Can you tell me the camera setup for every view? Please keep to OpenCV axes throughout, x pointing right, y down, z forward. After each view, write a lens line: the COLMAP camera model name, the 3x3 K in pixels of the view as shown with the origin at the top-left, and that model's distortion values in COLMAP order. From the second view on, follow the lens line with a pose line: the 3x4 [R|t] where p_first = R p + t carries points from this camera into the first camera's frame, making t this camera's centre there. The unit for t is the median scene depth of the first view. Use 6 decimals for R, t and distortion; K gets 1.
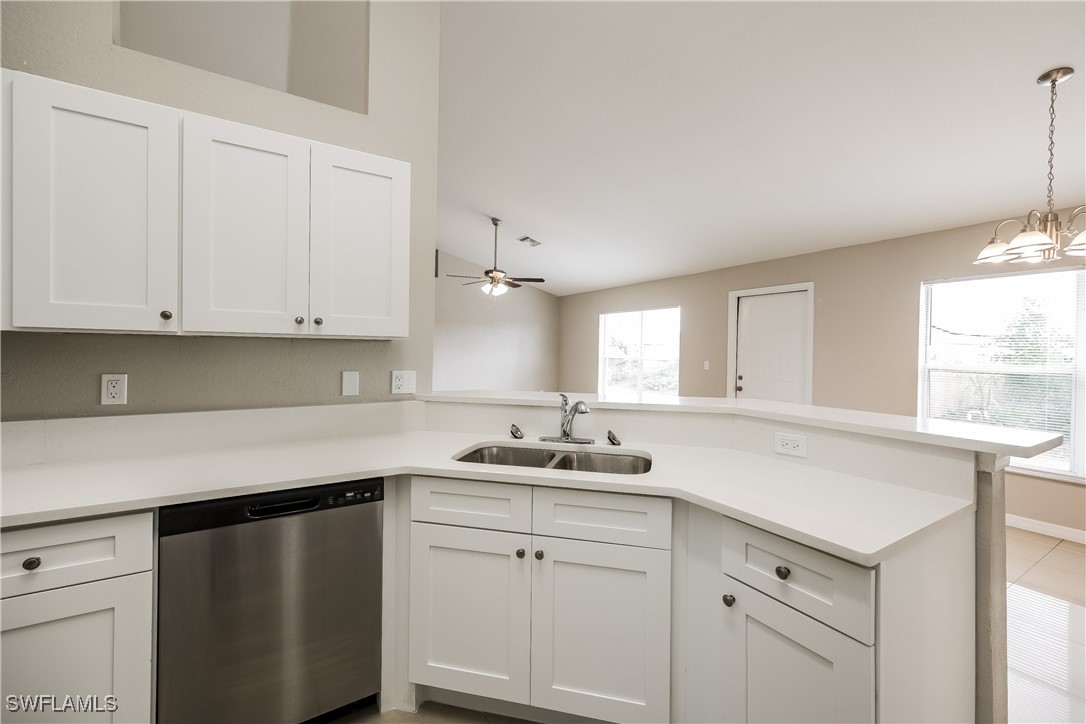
lens RADIAL K [[440.9, 0, 542.3], [0, 440.9, 356.4], [0, 0, 1]] dist [-0.000984, -0.000118]
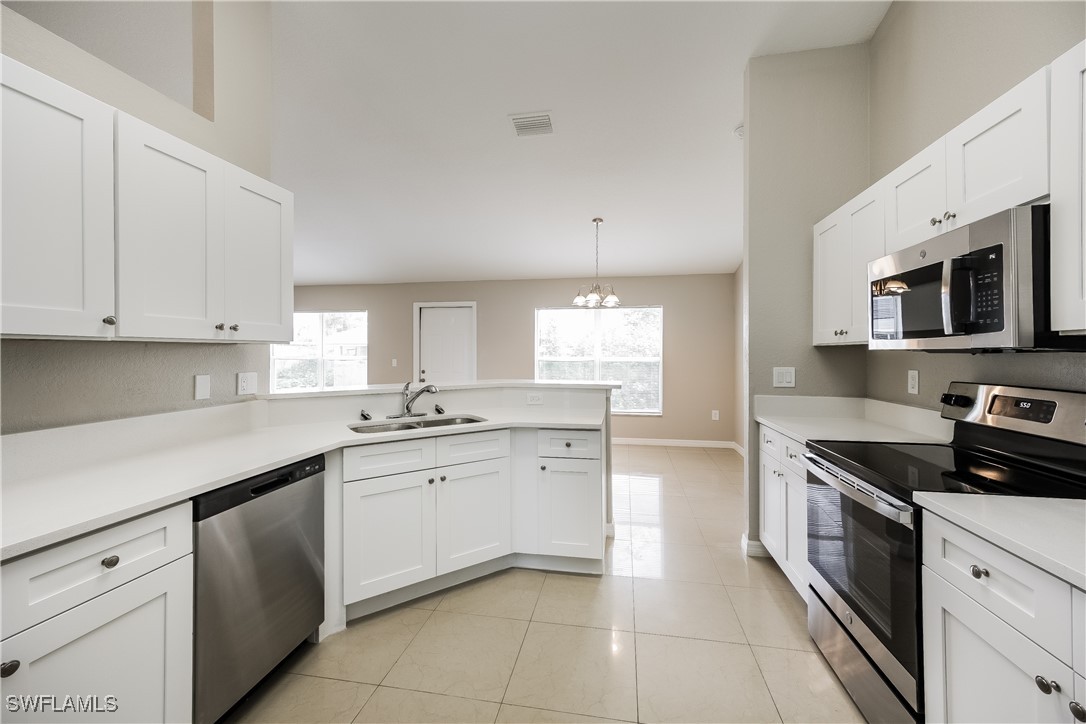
lens RADIAL K [[440.9, 0, 542.3], [0, 440.9, 356.4], [0, 0, 1]] dist [-0.000984, -0.000118]
pose [[0.668681, -0.020487, 0.743267, -0.663713], [0.019317, 0.999762, 0.010178, -0.003874], [-0.743299, 0.007552, 0.668917, -0.245969]]
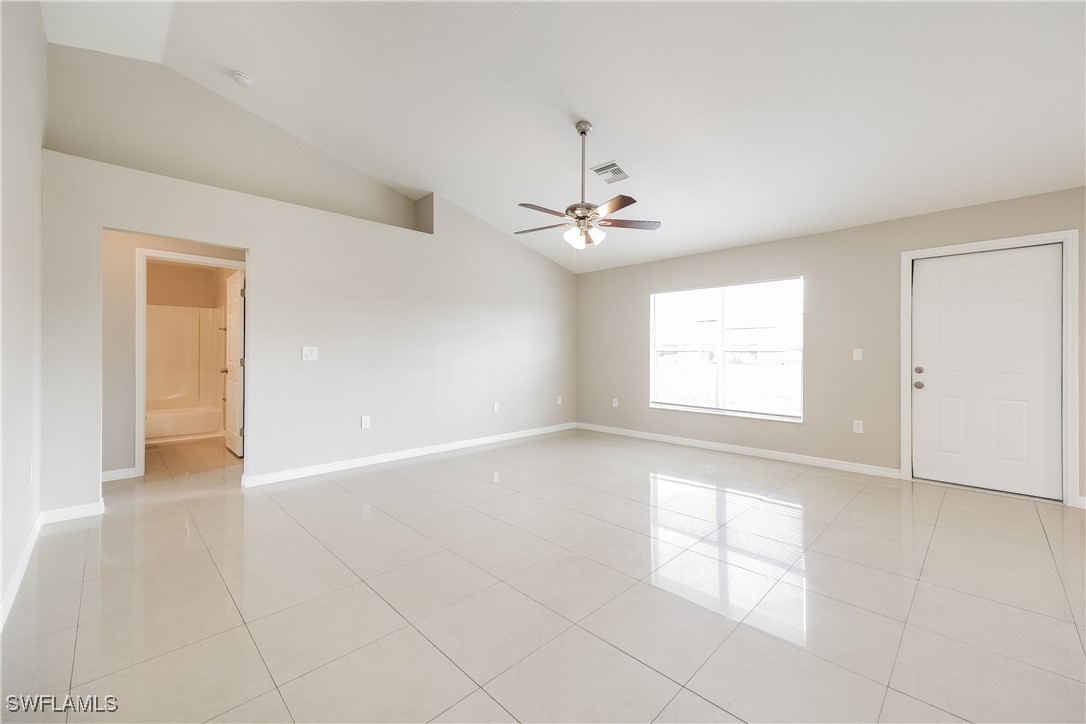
lens RADIAL K [[440.9, 0, 542.3], [0, 440.9, 356.4], [0, 0, 1]] dist [-0.000984, -0.000118]
pose [[0.974574, -0.018382, 0.223312, -0.816043], [0.019296, 0.999812, -0.001911, 0.038358], [-0.223235, 0.006172, 0.974745, 1.103419]]
